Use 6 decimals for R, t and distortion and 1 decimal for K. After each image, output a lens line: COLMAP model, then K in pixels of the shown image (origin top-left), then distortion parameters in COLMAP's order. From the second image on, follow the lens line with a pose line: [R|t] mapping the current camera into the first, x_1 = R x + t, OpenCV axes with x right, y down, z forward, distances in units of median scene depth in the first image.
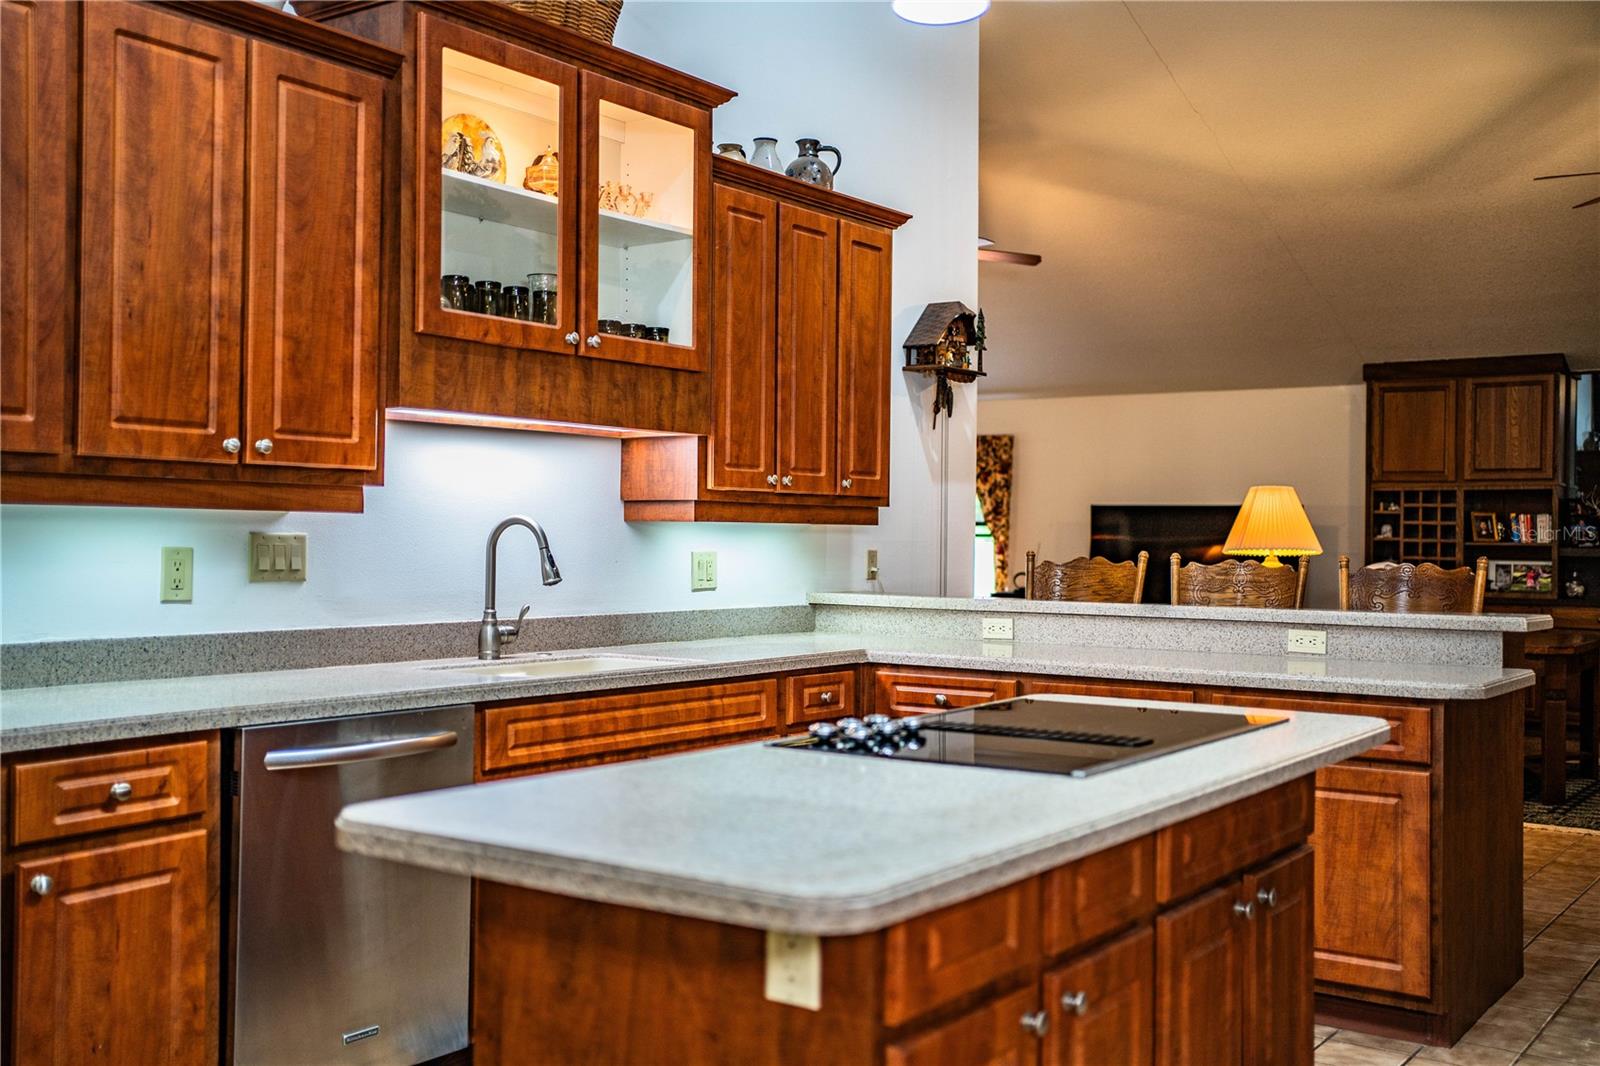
lens RADIAL K [[1628.7, 0, 803.6], [0, 1628.7, 532.2], [0, 0, 1]] dist [-0.041330, 0.196514]
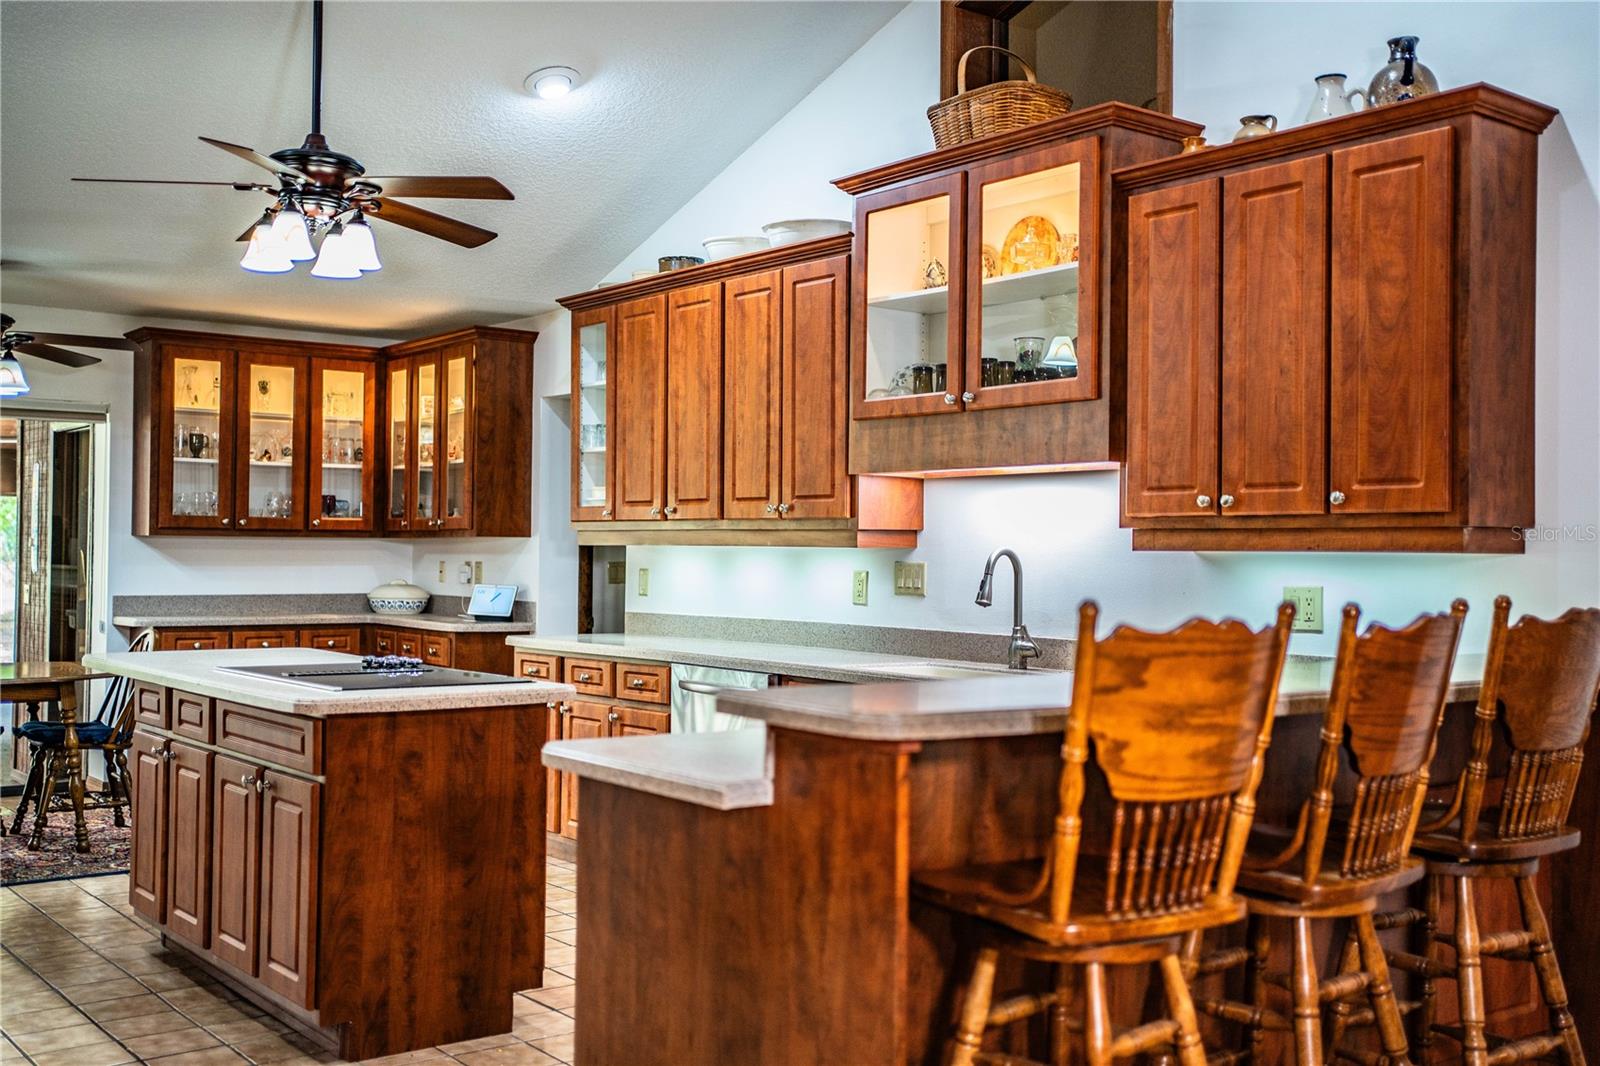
lens RADIAL K [[1628.7, 0, 803.6], [0, 1628.7, 532.2], [0, 0, 1]] dist [-0.041330, 0.196514]
pose [[-0.295632, -0.027030, -0.954919, 1.063921], [-0.013915, 0.999615, -0.023987, 0.009630], [0.955201, 0.006196, -0.295894, 1.286981]]
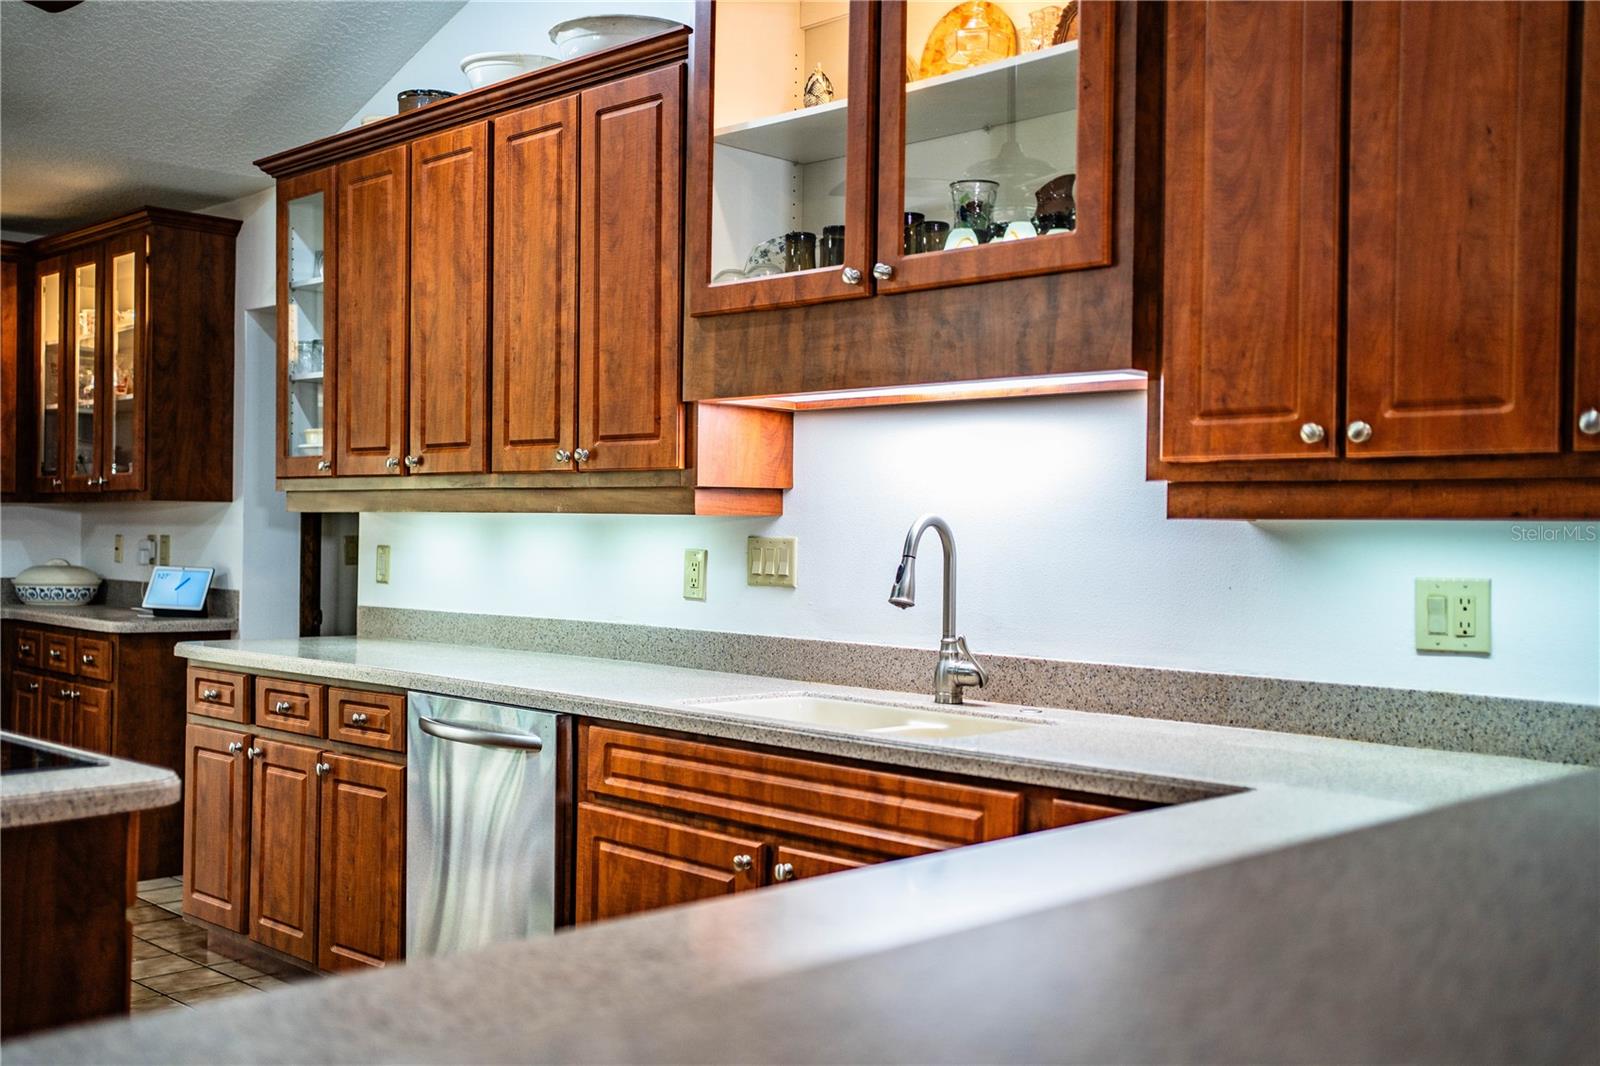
lens RADIAL K [[1628.7, 0, 803.6], [0, 1628.7, 532.2], [0, 0, 1]] dist [-0.041330, 0.196514]
pose [[-0.174289, -0.012437, -0.984616, 0.614902], [-0.014779, 0.999841, -0.010014, 0.006798], [0.984584, 0.012806, -0.174445, 1.140636]]
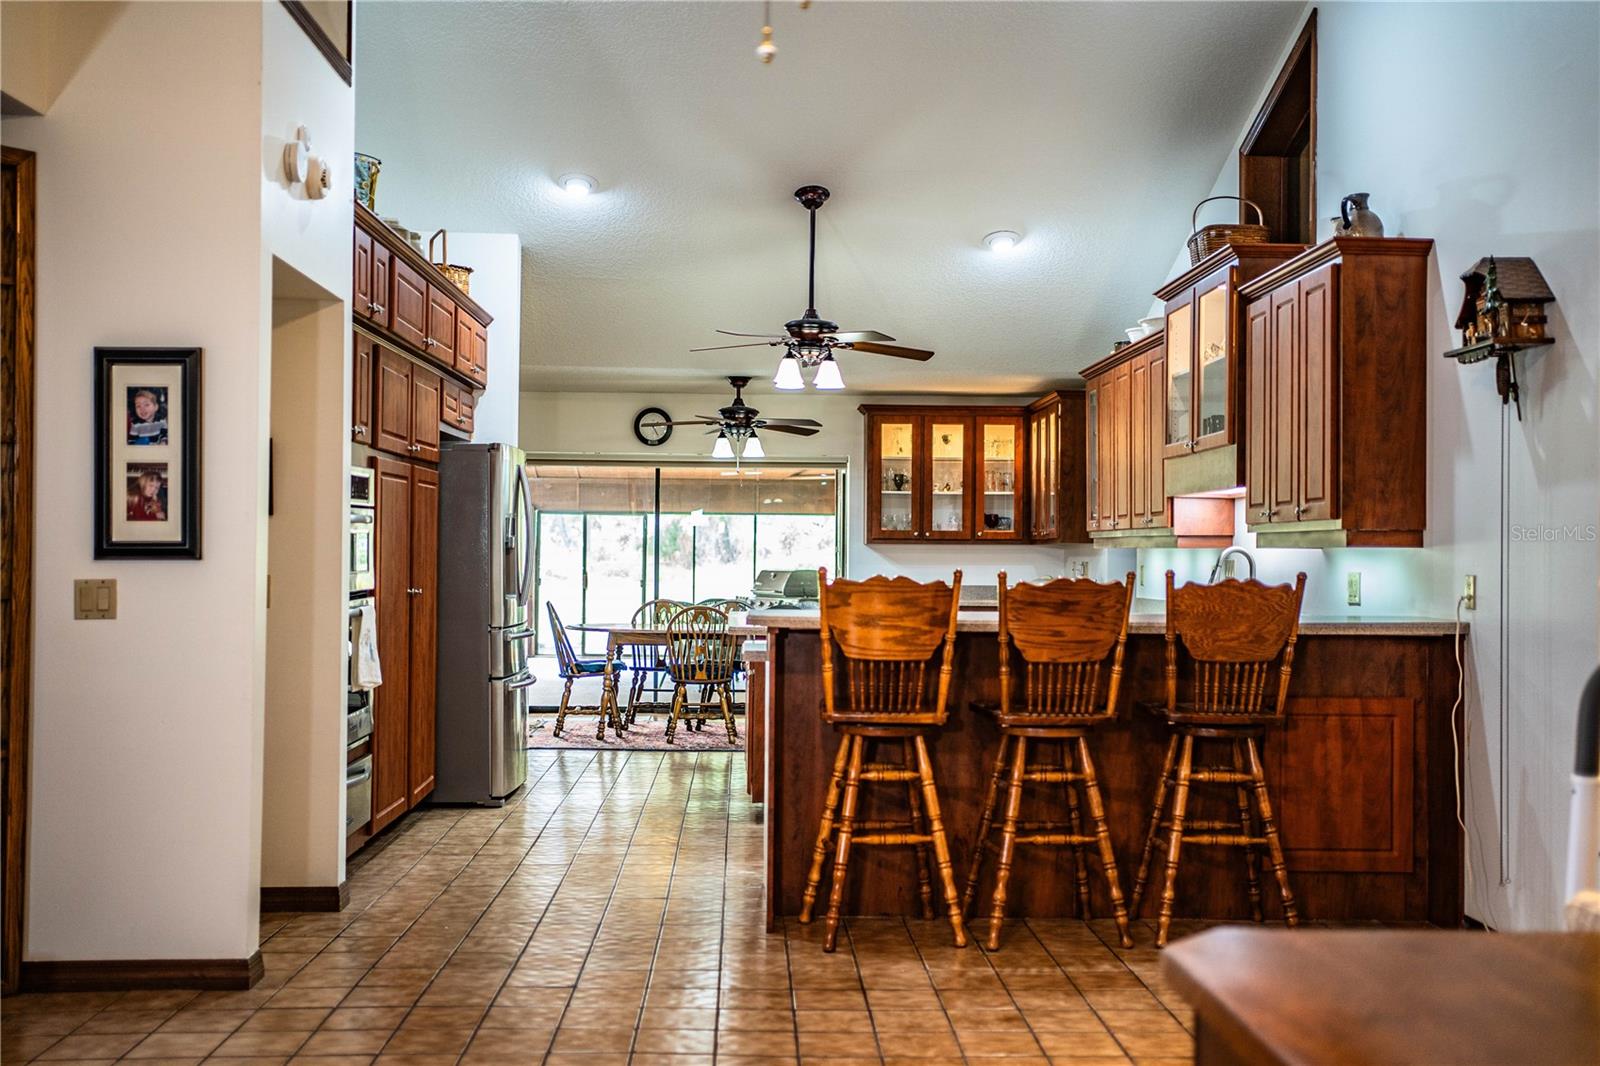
lens RADIAL K [[1628.7, 0, 803.6], [0, 1628.7, 532.2], [0, 0, 1]] dist [-0.041330, 0.196514]
pose [[-0.796883, -0.025515, -0.603595, 1.276350], [-0.016771, 0.999657, -0.020115, 0.016951], [0.603901, -0.005907, -0.797037, 2.204065]]
